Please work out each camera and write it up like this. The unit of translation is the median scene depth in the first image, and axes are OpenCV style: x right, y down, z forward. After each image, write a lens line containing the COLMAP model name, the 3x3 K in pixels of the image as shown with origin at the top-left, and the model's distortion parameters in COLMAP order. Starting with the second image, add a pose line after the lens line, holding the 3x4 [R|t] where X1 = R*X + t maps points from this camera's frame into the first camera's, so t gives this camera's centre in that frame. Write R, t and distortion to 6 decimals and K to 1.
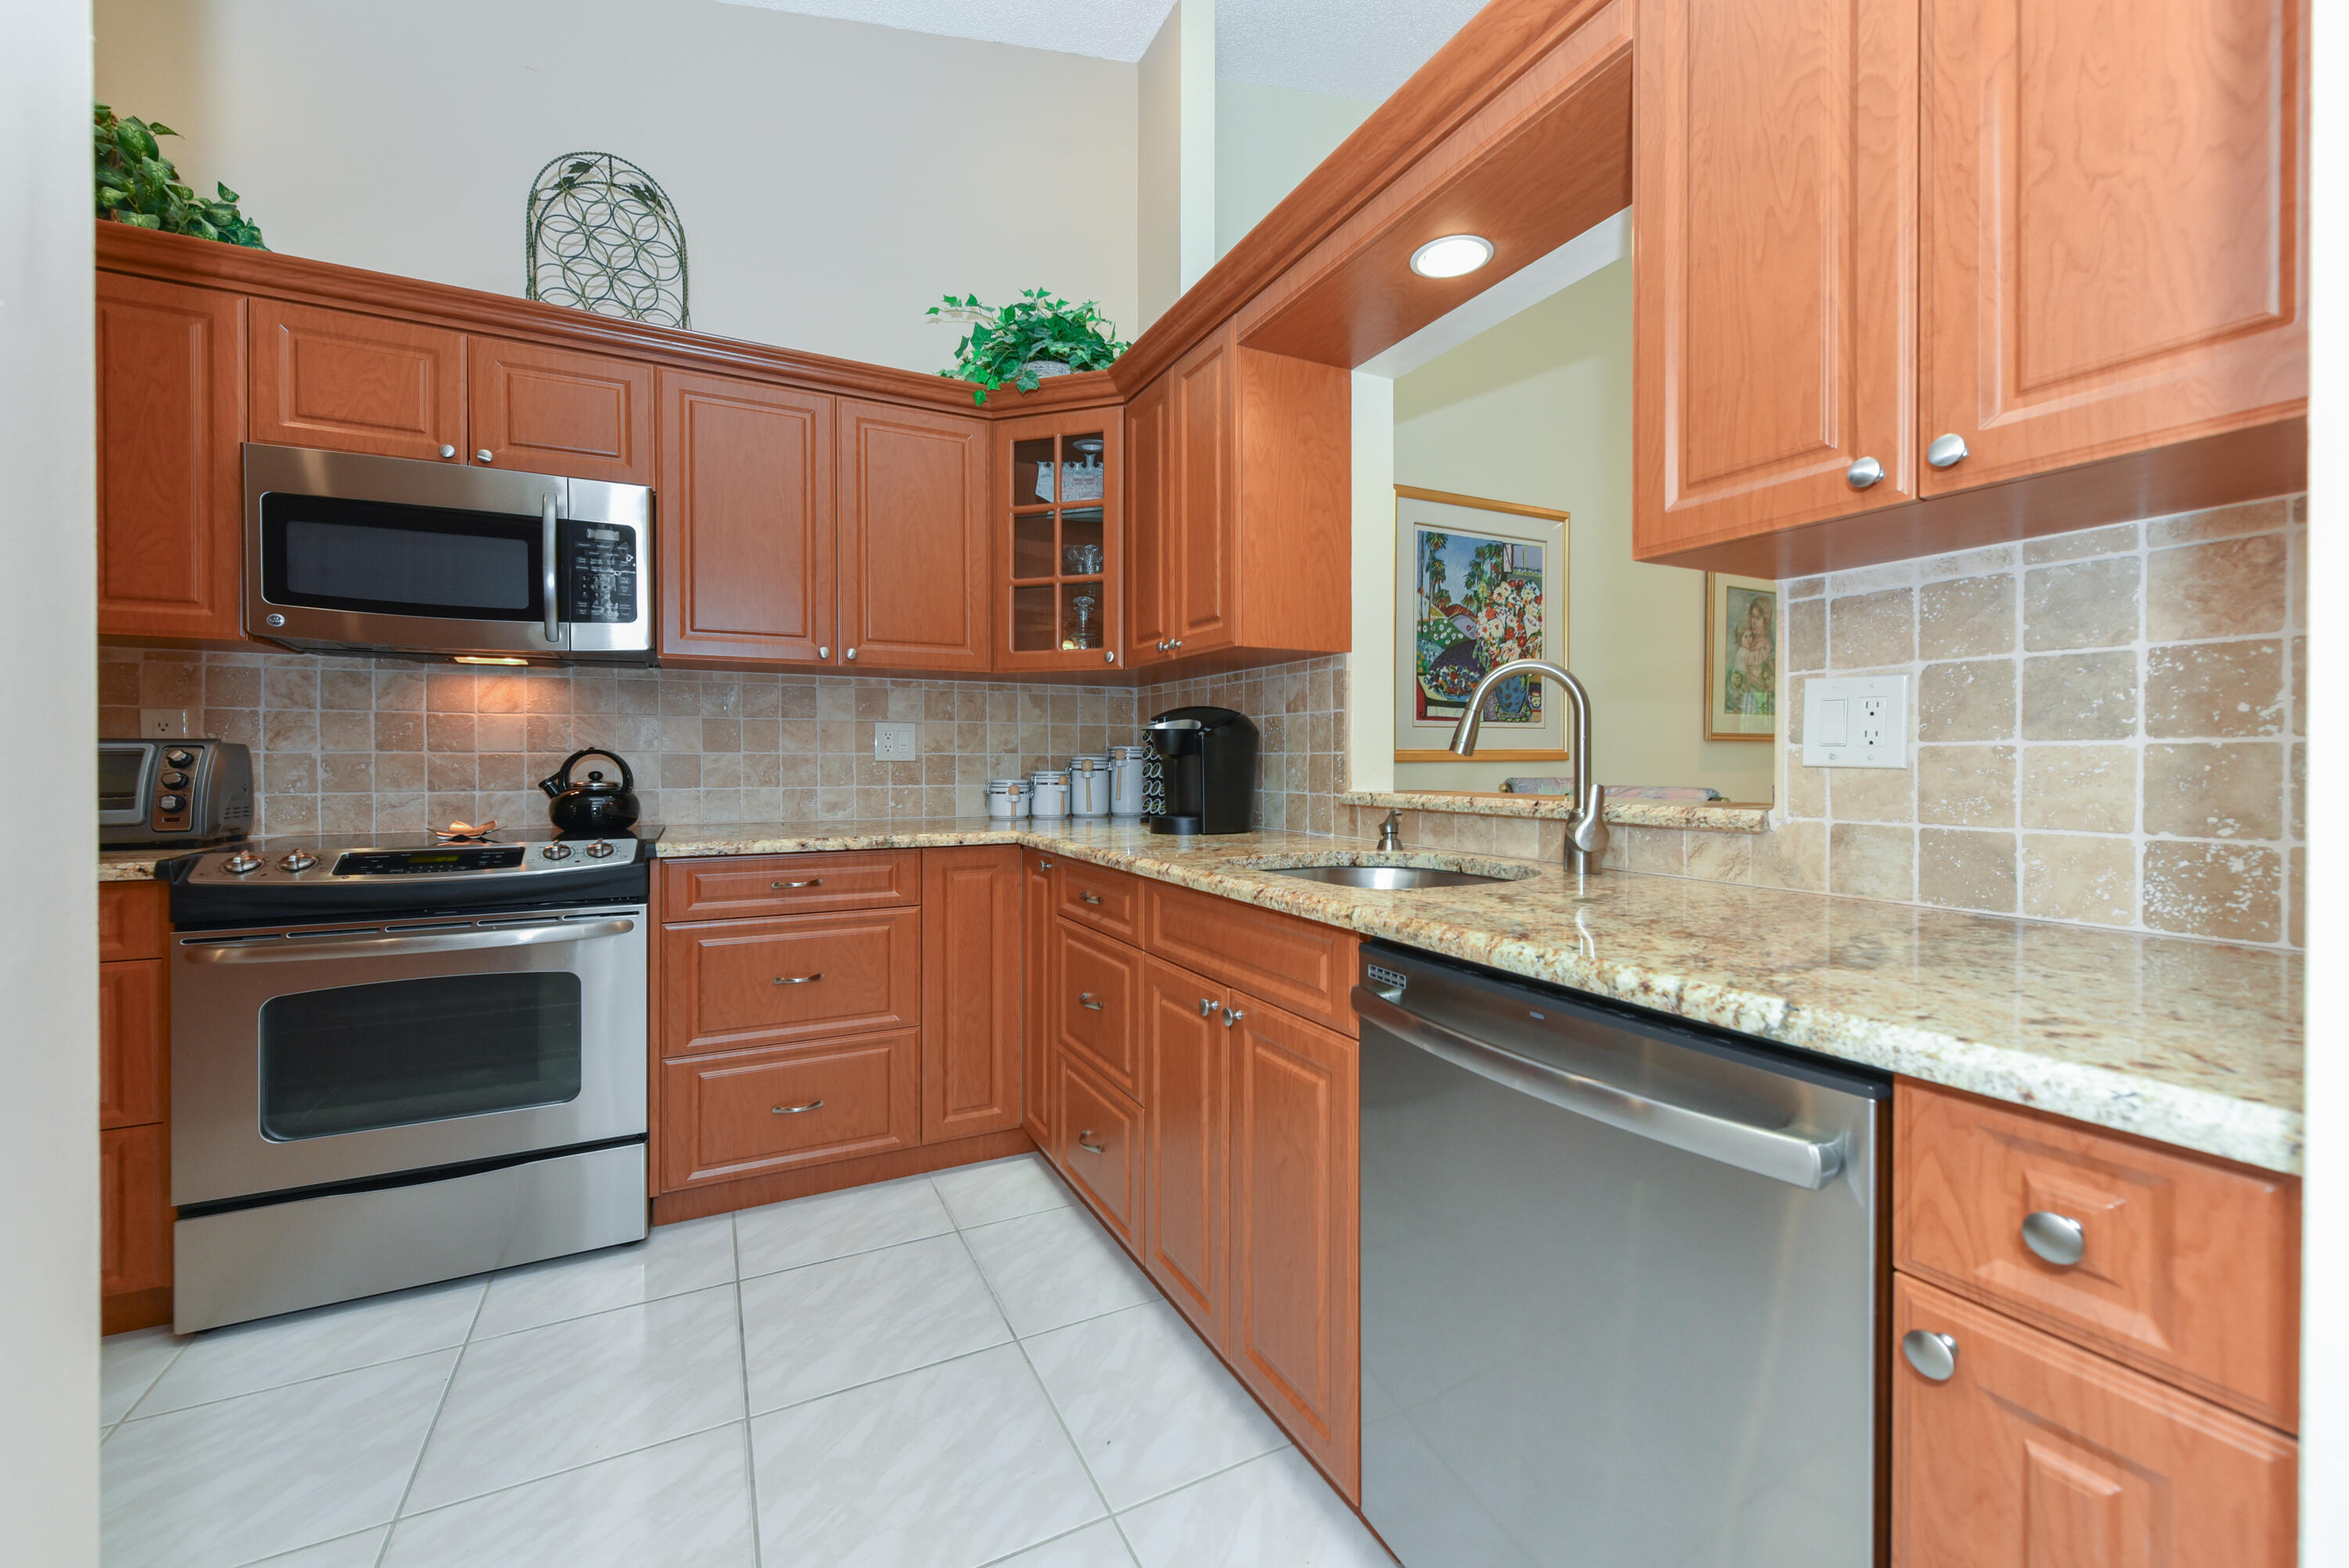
lens RADIAL K [[936.1, 0, 1174.5], [0, 936.1, 784.0], [0, 0, 1]] dist [-0.000548, 0.000008]
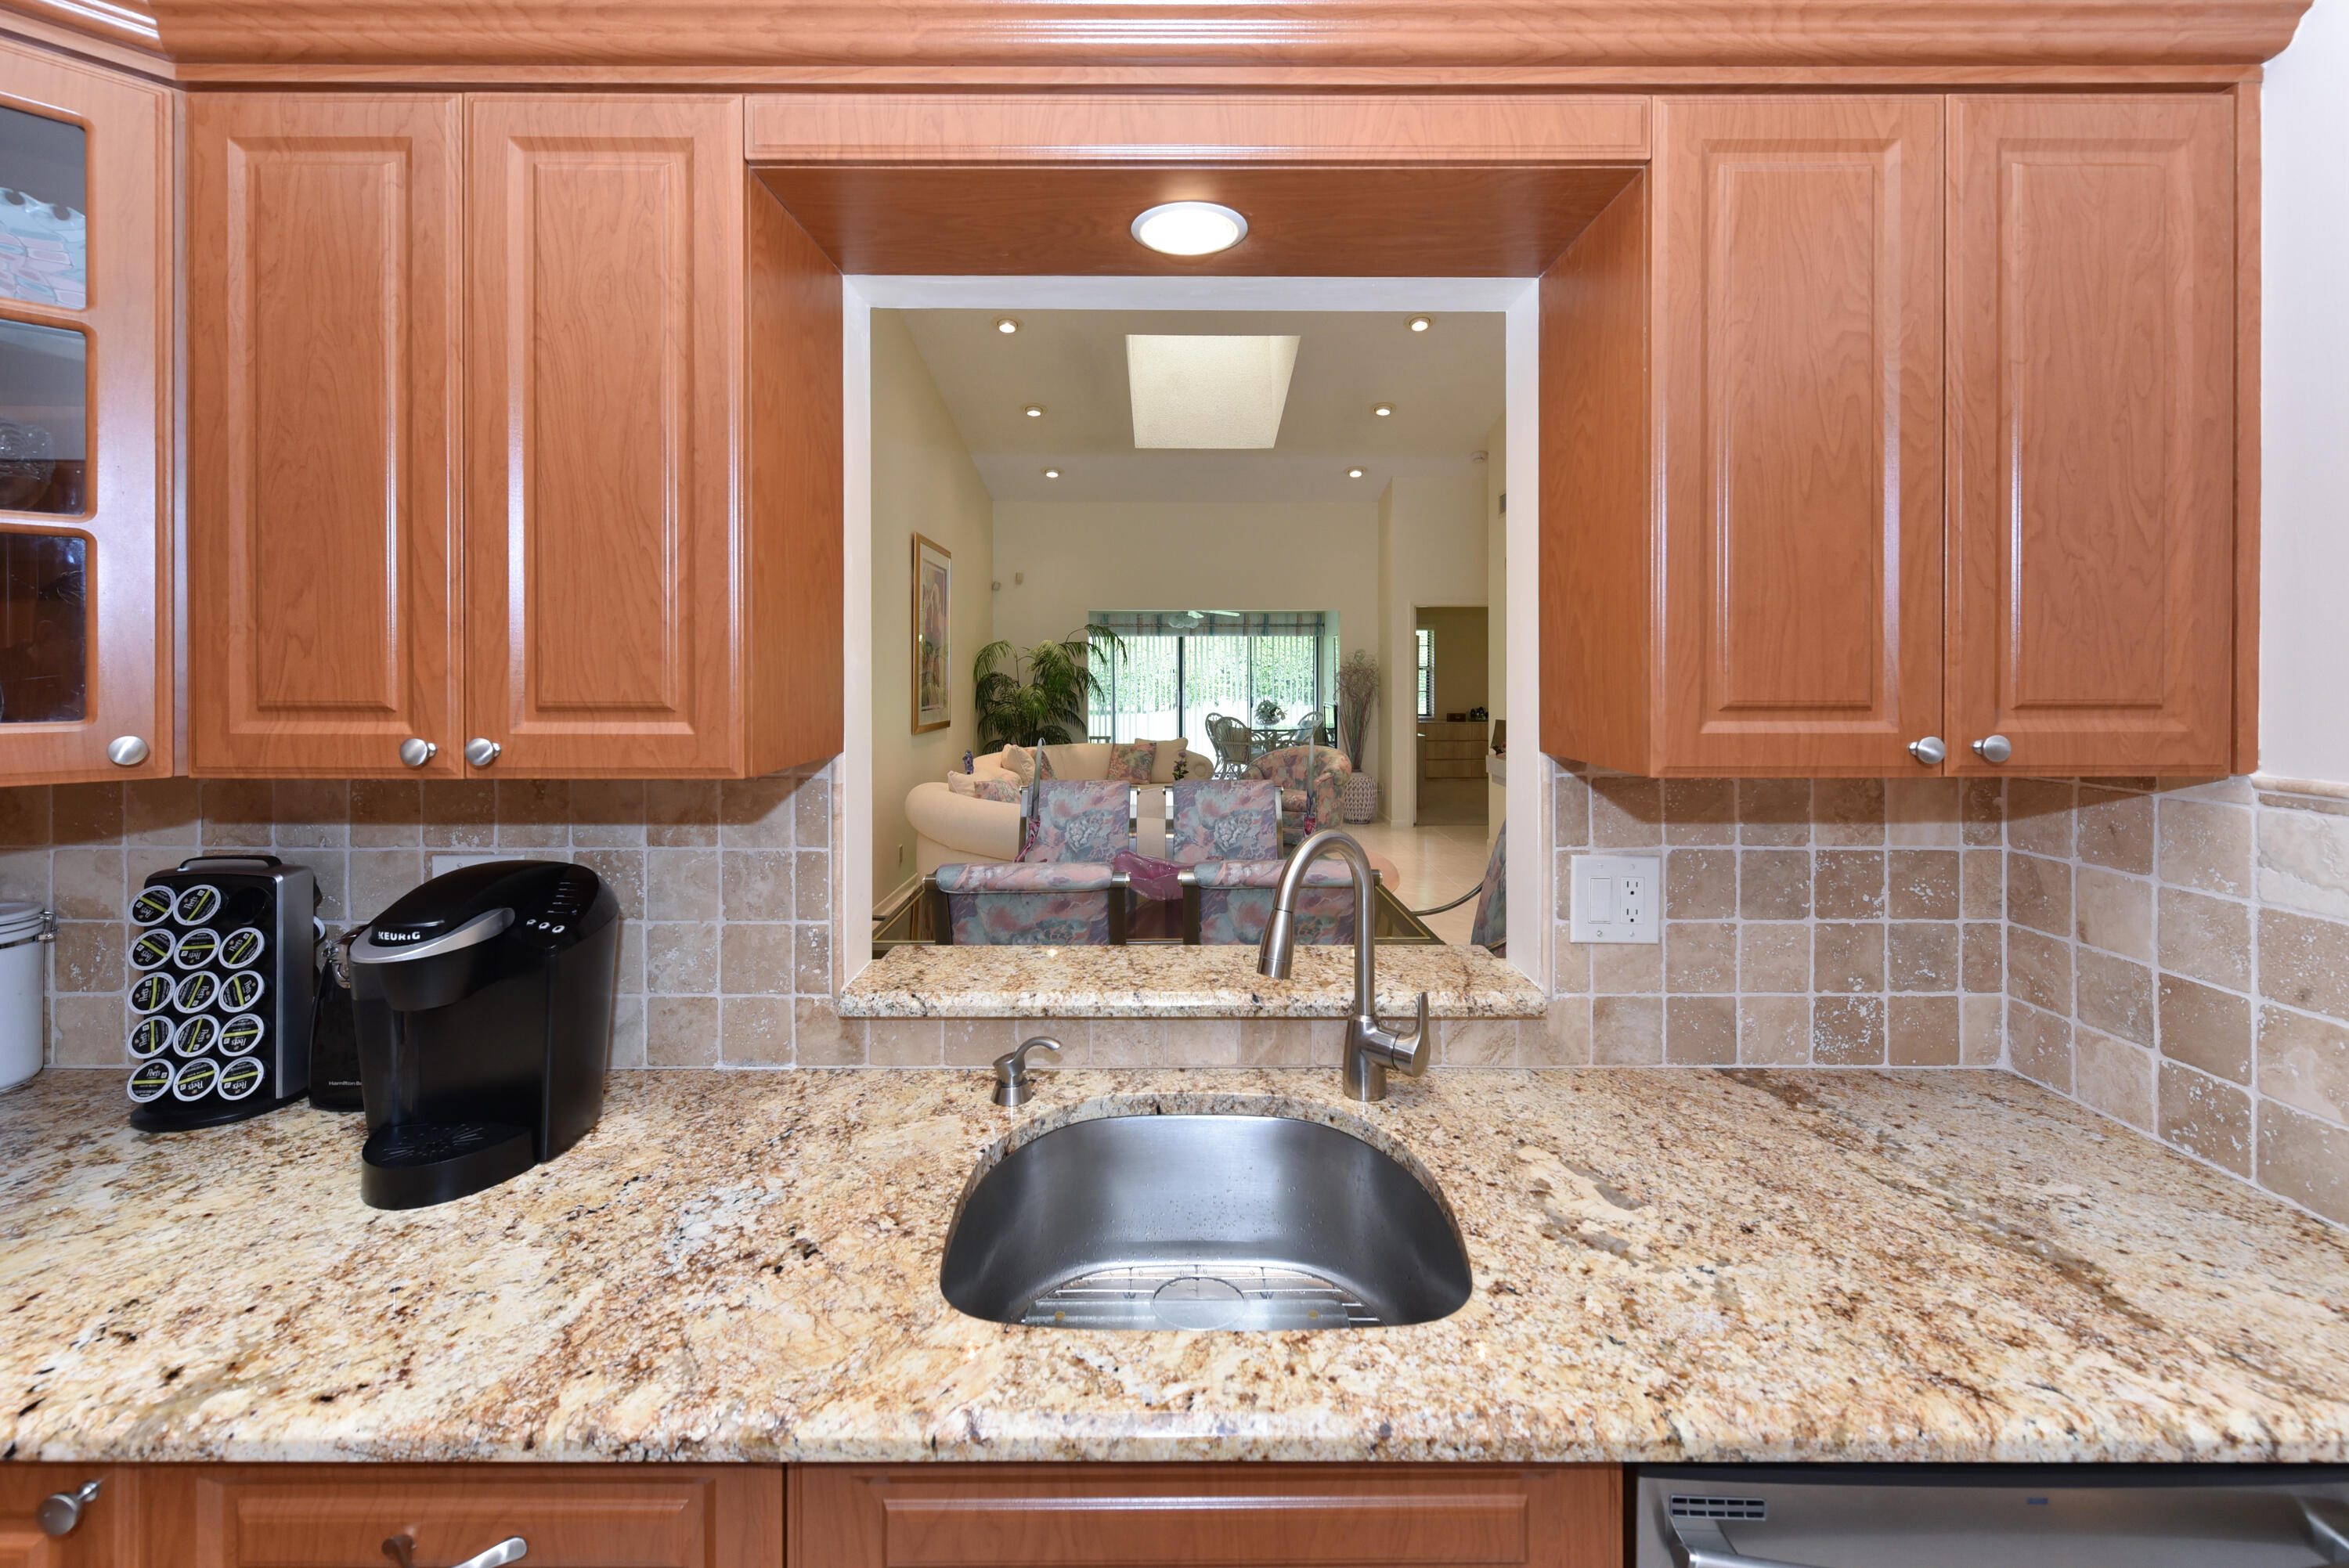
lens RADIAL K [[984.6, 0, 1169.3], [0, 984.6, 674.8], [0, 0, 1]] dist [0.000299, -0.000141]
pose [[0.451444, -0.003319, 0.892293, -0.538677], [0.018488, 0.999813, -0.005635, -0.362635], [-0.892108, 0.019041, 0.451421, 1.072958]]
